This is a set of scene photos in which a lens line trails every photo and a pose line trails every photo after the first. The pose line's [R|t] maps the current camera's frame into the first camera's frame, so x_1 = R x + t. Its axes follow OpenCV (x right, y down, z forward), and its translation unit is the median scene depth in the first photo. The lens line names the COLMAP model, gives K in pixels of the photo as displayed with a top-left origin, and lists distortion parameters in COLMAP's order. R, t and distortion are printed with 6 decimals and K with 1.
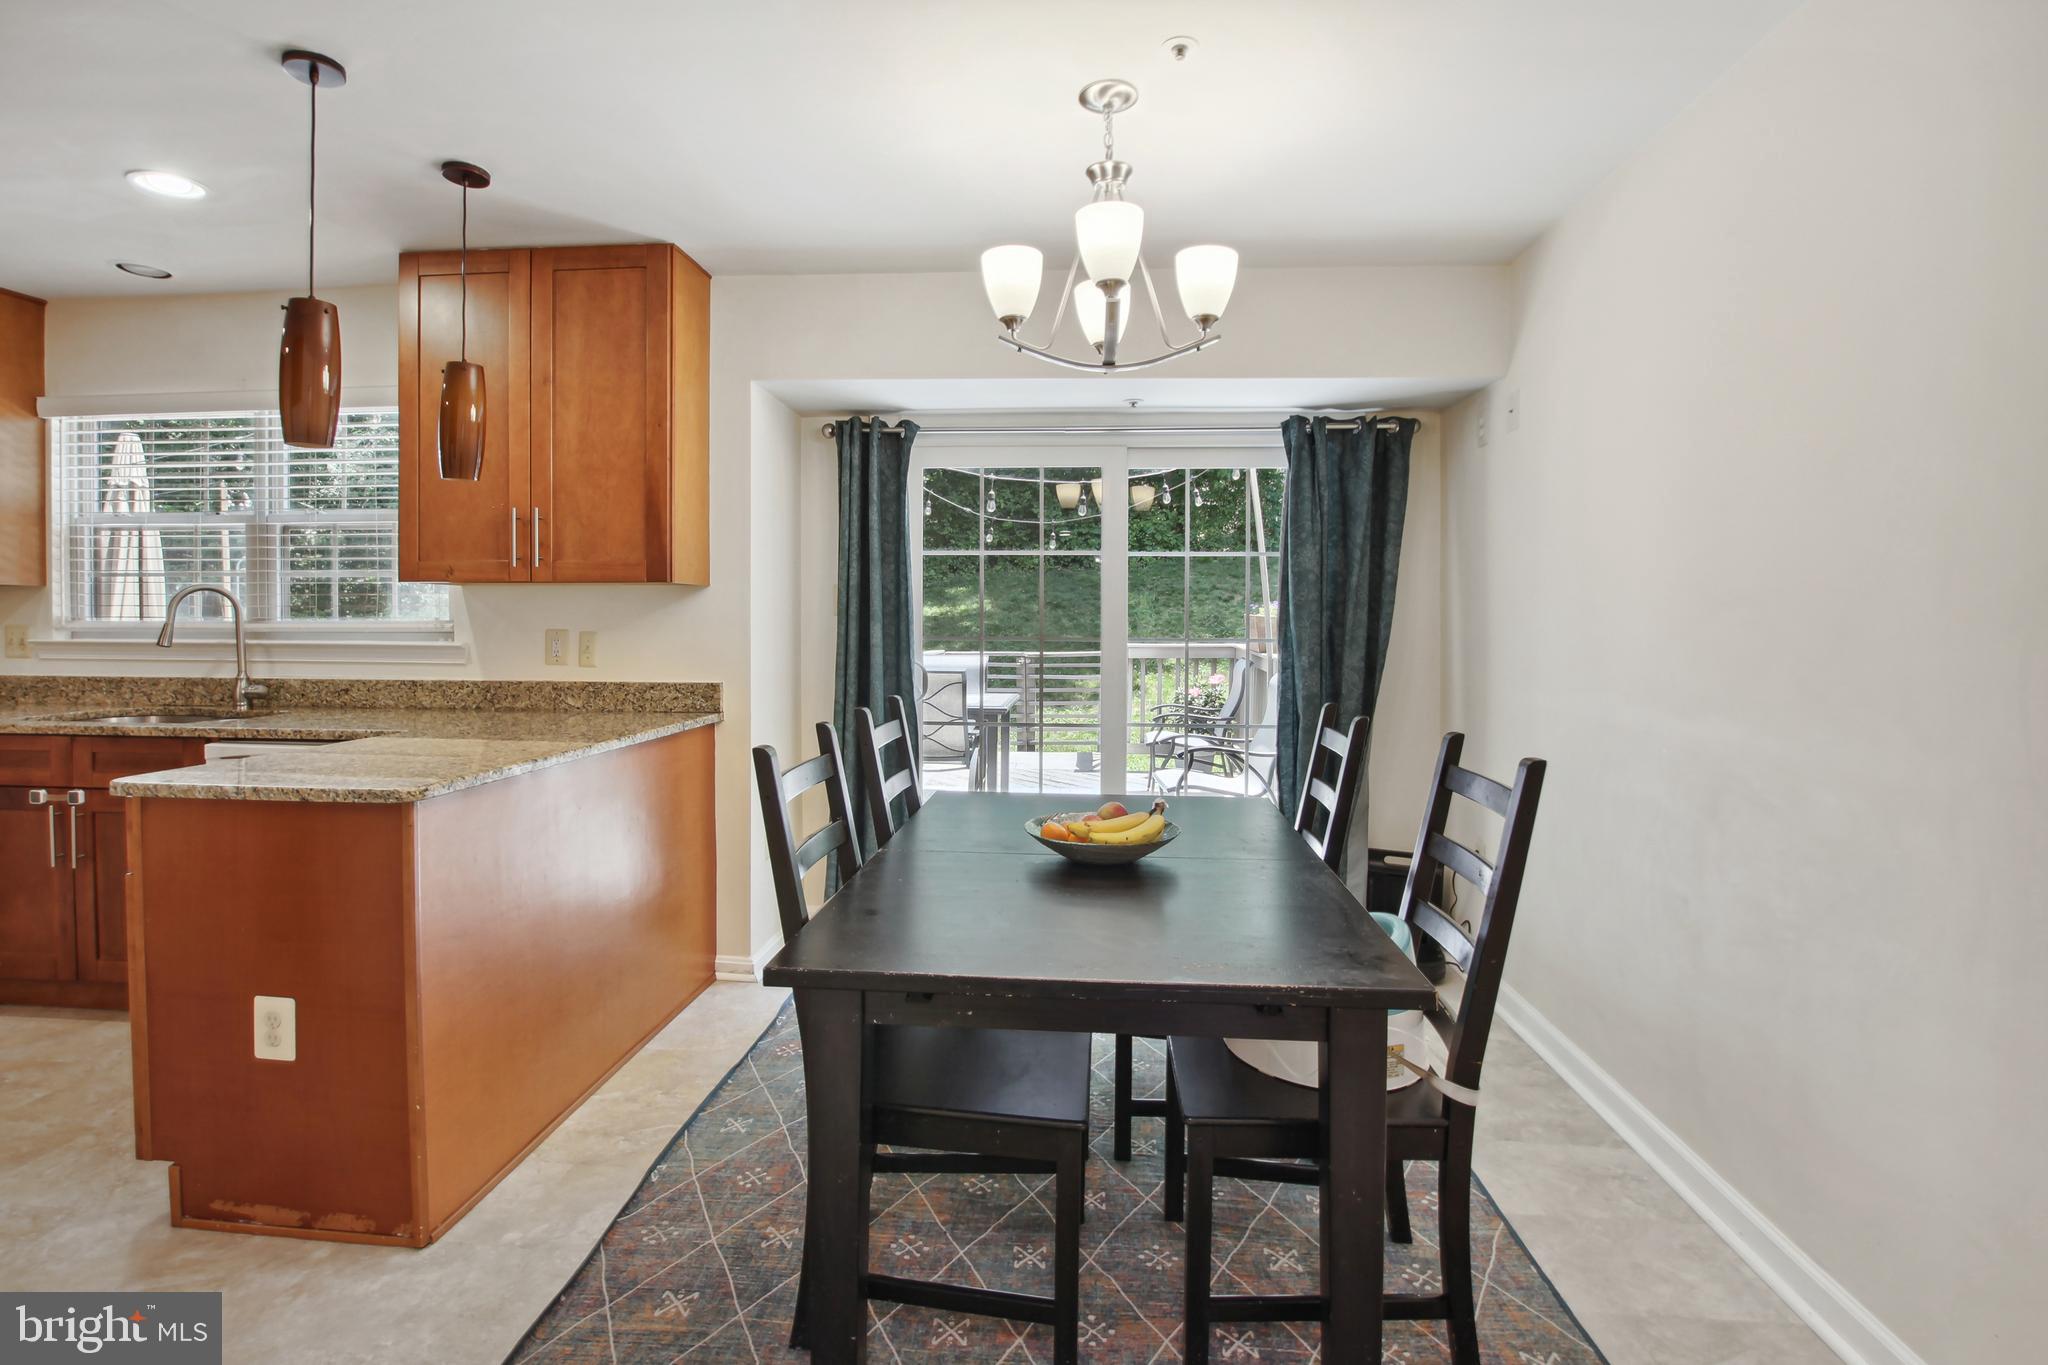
lens RADIAL K [[976.4, 0, 1008.2], [0, 976.4, 634.2], [0, 0, 1]] dist [-0.025276, -0.001391]
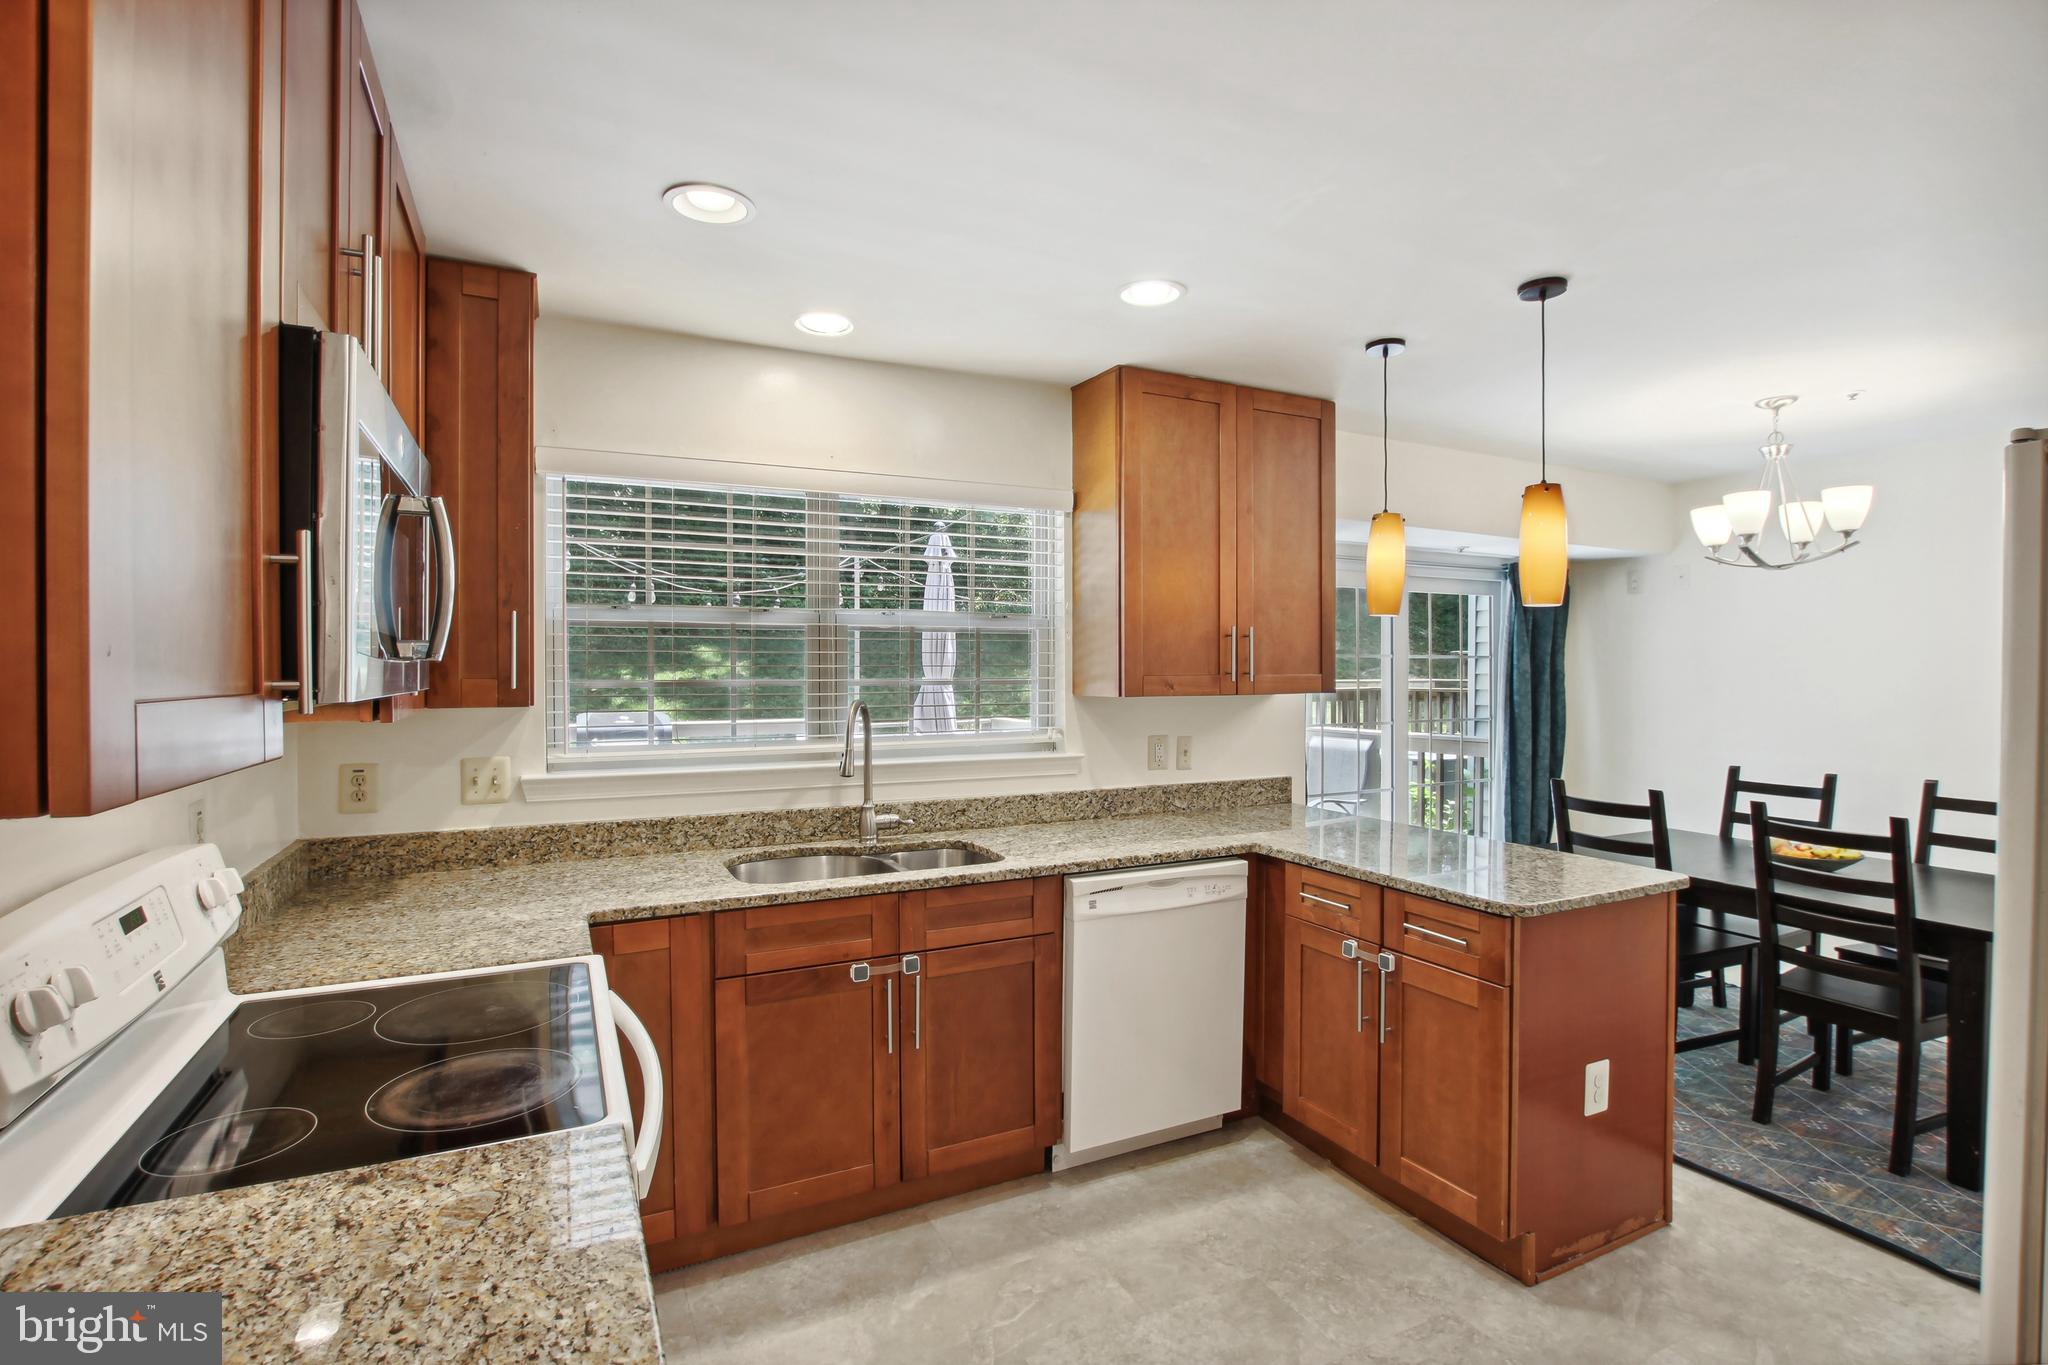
lens RADIAL K [[976.4, 0, 1017.3], [0, 976.4, 676.9], [0, 0, 1]] dist [-0.025276, -0.001391]
pose [[0.861670, -0.011203, 0.507345, -1.131194], [0.014426, 0.999893, -0.002421, -0.067663], [-0.507264, 0.009405, 0.861740, 0.172746]]
